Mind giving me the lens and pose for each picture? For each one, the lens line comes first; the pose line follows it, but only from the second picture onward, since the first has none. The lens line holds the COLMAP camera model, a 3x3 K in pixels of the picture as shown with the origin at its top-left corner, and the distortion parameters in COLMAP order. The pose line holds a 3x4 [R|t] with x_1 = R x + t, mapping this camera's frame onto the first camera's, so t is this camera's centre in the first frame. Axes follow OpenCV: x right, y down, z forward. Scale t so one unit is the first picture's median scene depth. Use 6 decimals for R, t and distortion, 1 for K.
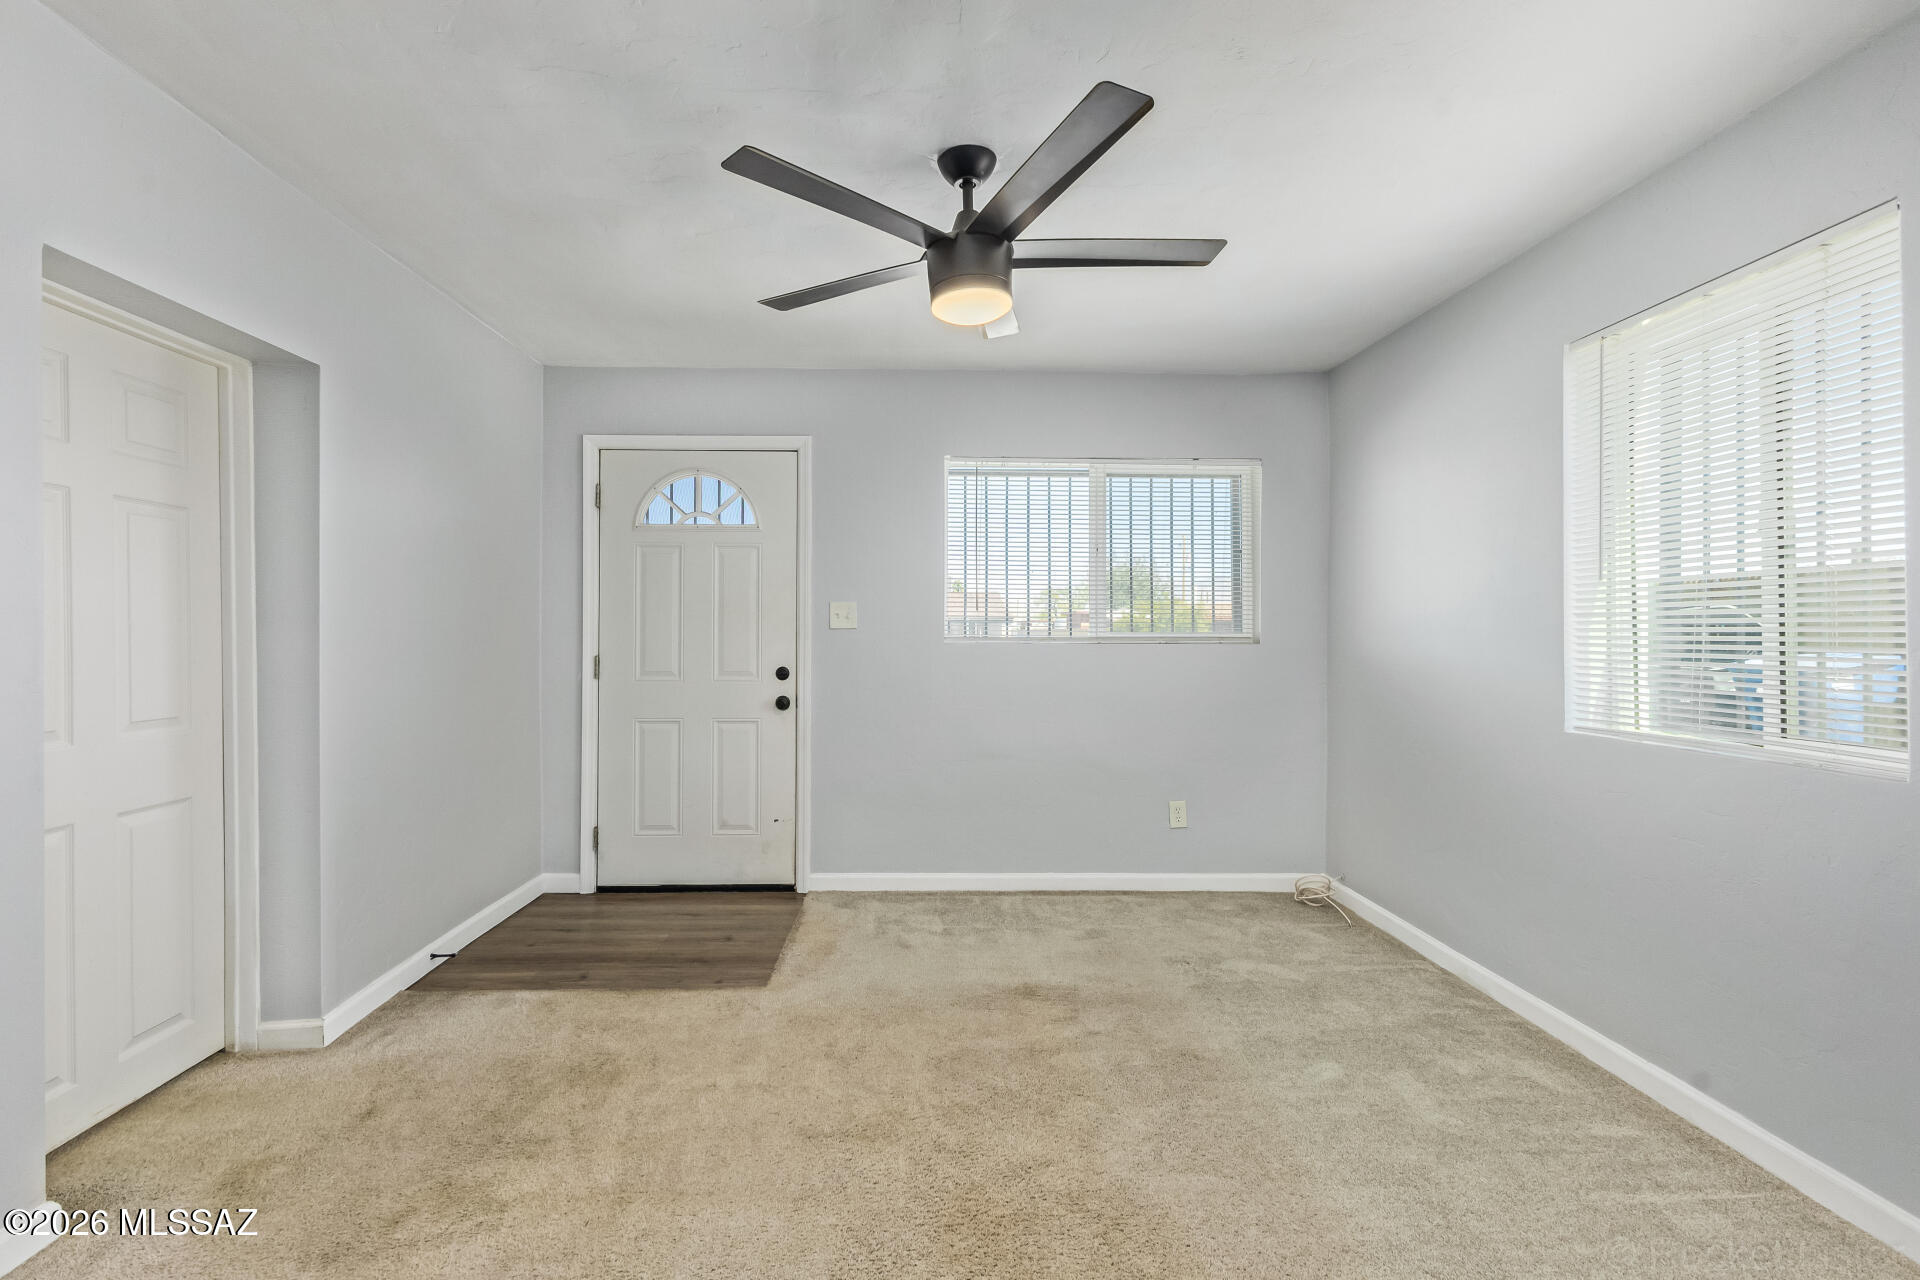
lens RADIAL K [[820.0, 0, 951.4], [0, 820.0, 636.8], [0, 0, 1]] dist [0.007470, -0.000701]
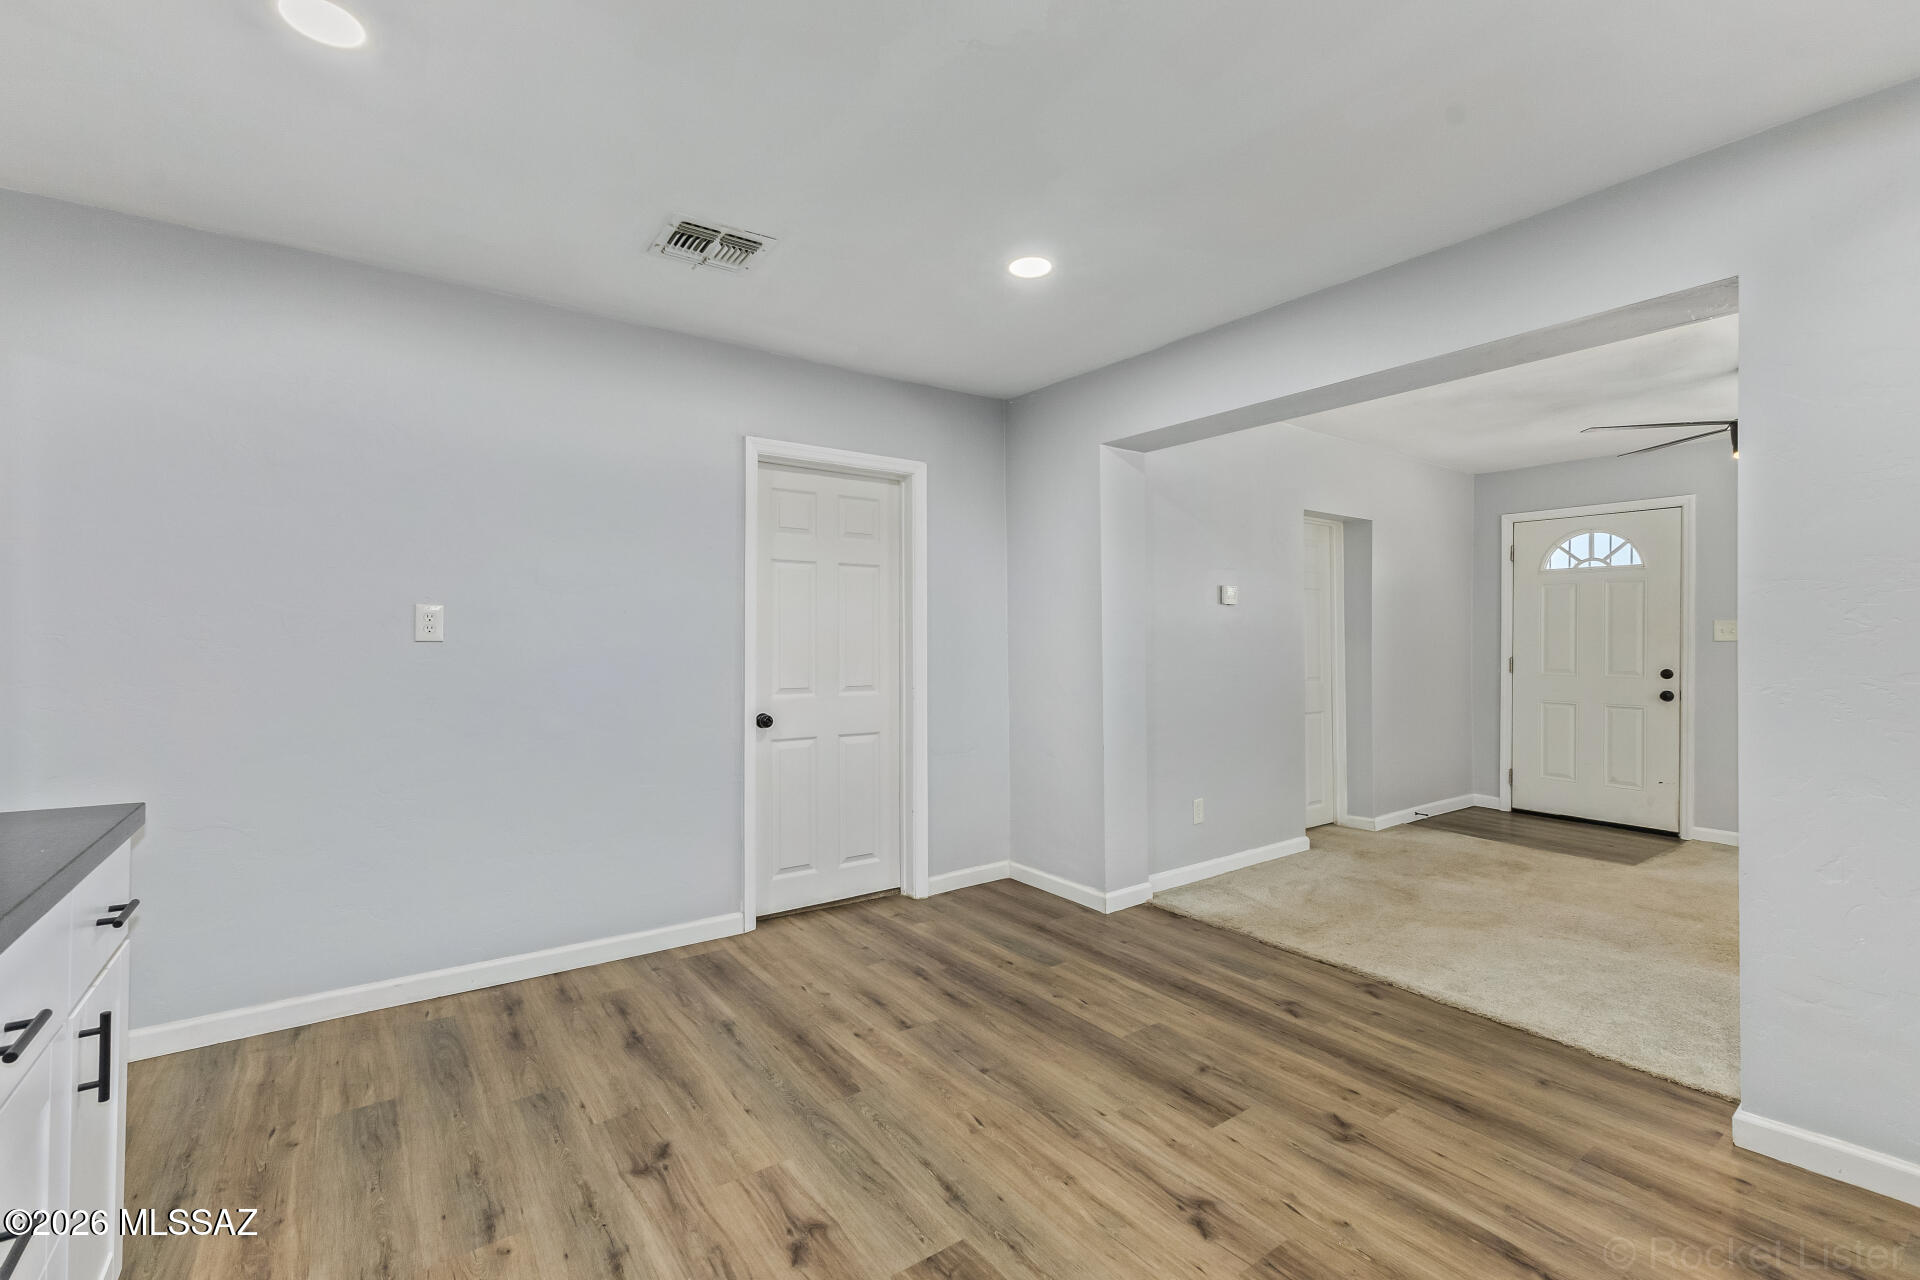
lens RADIAL K [[820.0, 0, 948.3], [0, 820.0, 634.9], [0, 0, 1]] dist [0.007470, -0.000701]
pose [[0.540646, 0.000191, -0.841250, 0.293484], [0.000133, 1.000000, 0.000312, -0.019883], [0.841250, -0.000281, 0.540646, -0.718849]]
